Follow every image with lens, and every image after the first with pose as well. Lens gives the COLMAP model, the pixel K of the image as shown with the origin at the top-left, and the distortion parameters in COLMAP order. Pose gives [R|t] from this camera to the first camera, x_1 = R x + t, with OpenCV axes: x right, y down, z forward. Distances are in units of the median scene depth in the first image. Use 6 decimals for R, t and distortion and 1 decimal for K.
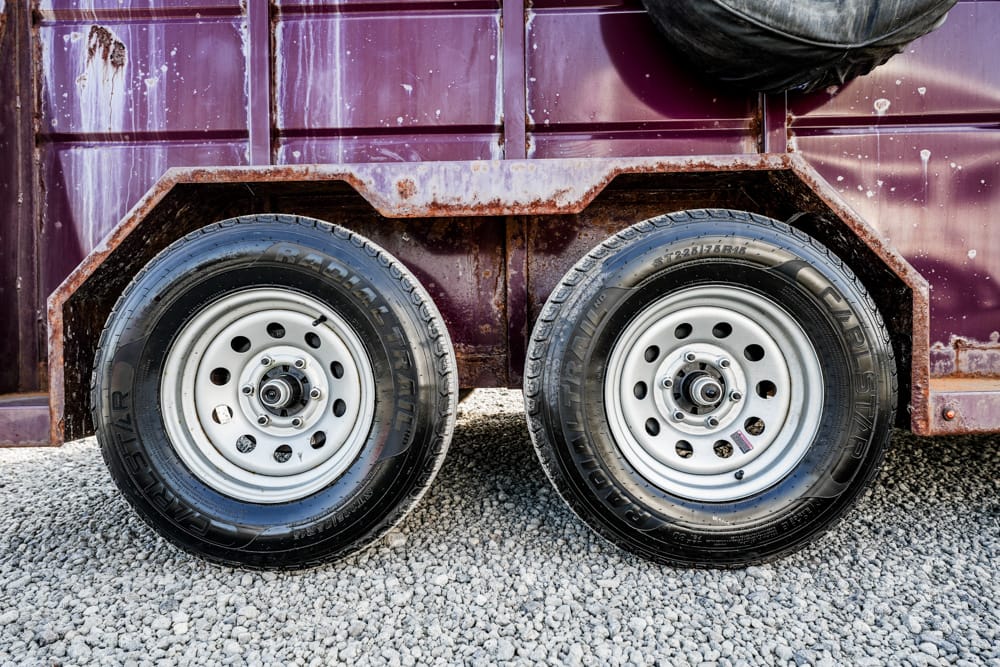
lens RADIAL K [[581.4, 0, 496.0], [0, 581.4, 335.8], [0, 0, 1]] dist [0.006362, 0.003007]
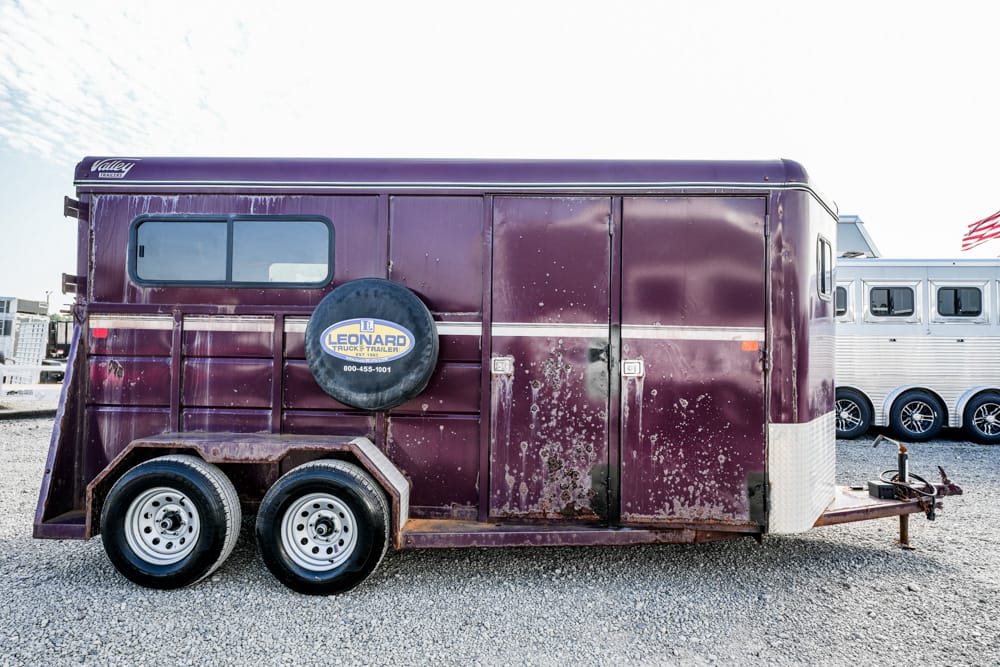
lens RADIAL K [[581.4, 0, 502.5], [0, 581.4, 334.8], [0, 0, 1]] dist [0.006362, 0.003007]
pose [[0.999016, 0.030444, -0.032266, 1.240212], [-0.031233, 0.999218, -0.024248, -0.759910], [0.031503, 0.025232, 0.999185, -1.684578]]
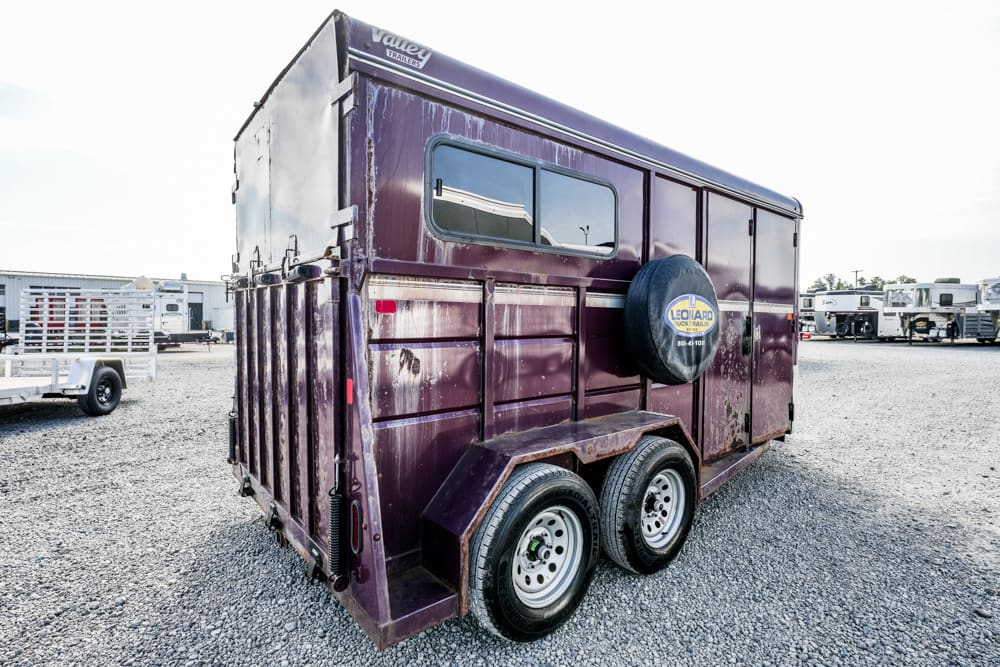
lens RADIAL K [[484.4, 0, 498.0], [0, 484.4, 333.8], [0, 0, 1]] dist [-0.003289, 0.000072]
pose [[0.764996, -0.001016, 0.644034, -1.625429], [-0.012999, 0.999771, 0.017018, -0.720705], [-0.643903, -0.021391, 0.764808, -0.227601]]
